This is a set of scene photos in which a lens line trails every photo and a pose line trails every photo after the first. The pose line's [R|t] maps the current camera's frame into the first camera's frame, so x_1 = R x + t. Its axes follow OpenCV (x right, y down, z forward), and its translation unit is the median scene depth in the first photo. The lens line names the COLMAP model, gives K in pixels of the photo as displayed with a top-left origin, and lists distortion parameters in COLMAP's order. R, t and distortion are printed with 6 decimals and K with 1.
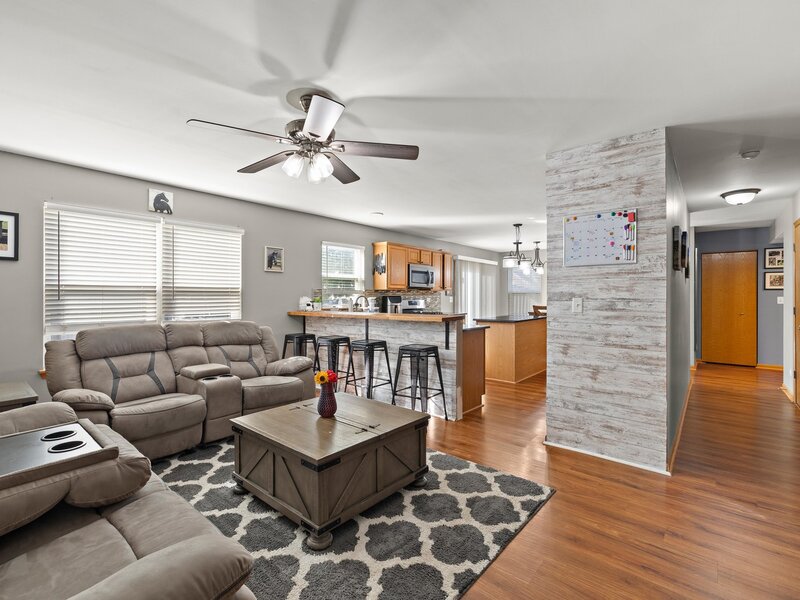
lens RADIAL K [[378.4, 0, 395.6], [0, 378.4, 297.0], [0, 0, 1]] dist [-0.006359, 0.000031]
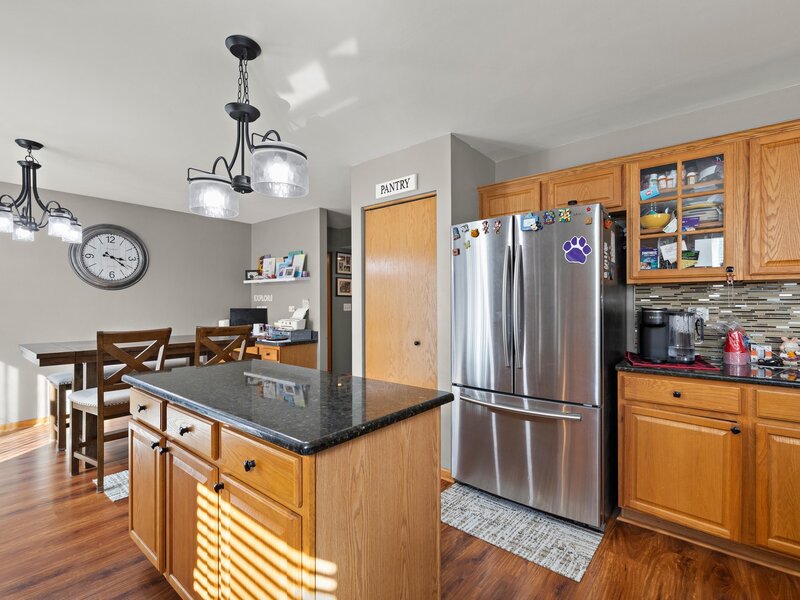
lens RADIAL K [[378.4, 0, 396.1], [0, 378.4, 306.0], [0, 0, 1]] dist [-0.006359, 0.000031]
pose [[-0.002751, -0.006307, 0.999976, 0.056551], [0.005352, 0.999966, 0.006322, 0.000050], [-0.999982, 0.005369, -0.002717, 1.082336]]
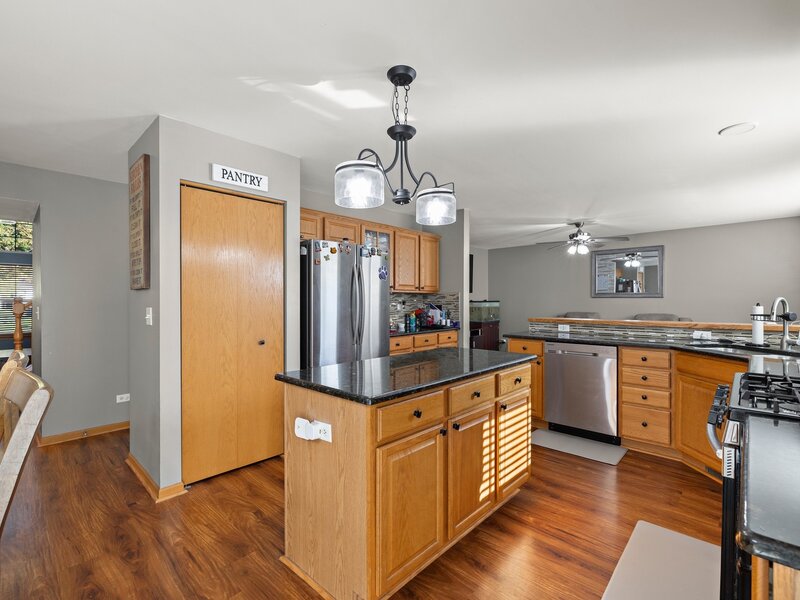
lens RADIAL K [[378.4, 0, 382.4], [0, 378.4, 305.9], [0, 0, 1]] dist [-0.006359, 0.000031]
pose [[-0.996408, 0.003082, 0.084620, 0.394749], [0.004496, 0.999853, 0.016523, -0.004611], [-0.084557, 0.016845, -0.996276, 1.608959]]
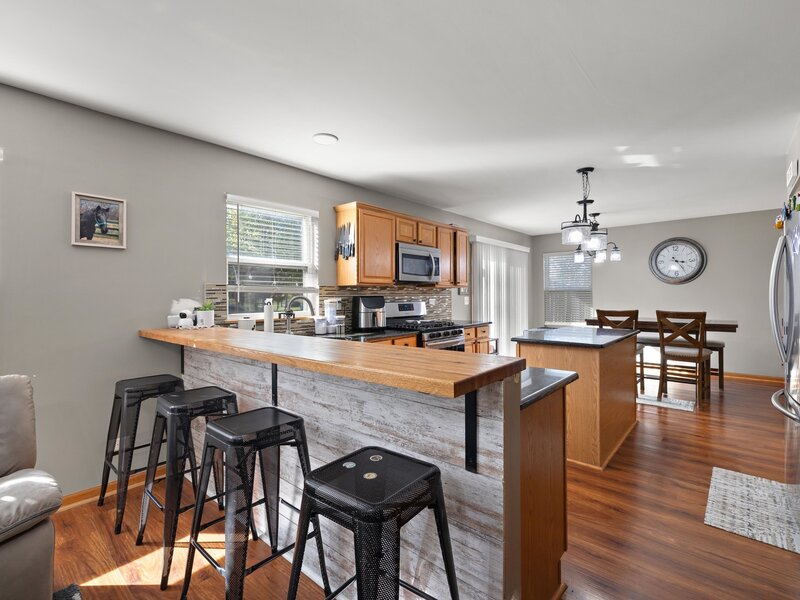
lens RADIAL K [[378.4, 0, 396.8], [0, 378.4, 293.5], [0, 0, 1]] dist [-0.006359, 0.000031]
pose [[0.999645, -0.006427, -0.025843, 0.063356], [0.006238, 0.999953, -0.007383, -0.002947], [0.025889, 0.007220, 0.999639, 0.517020]]
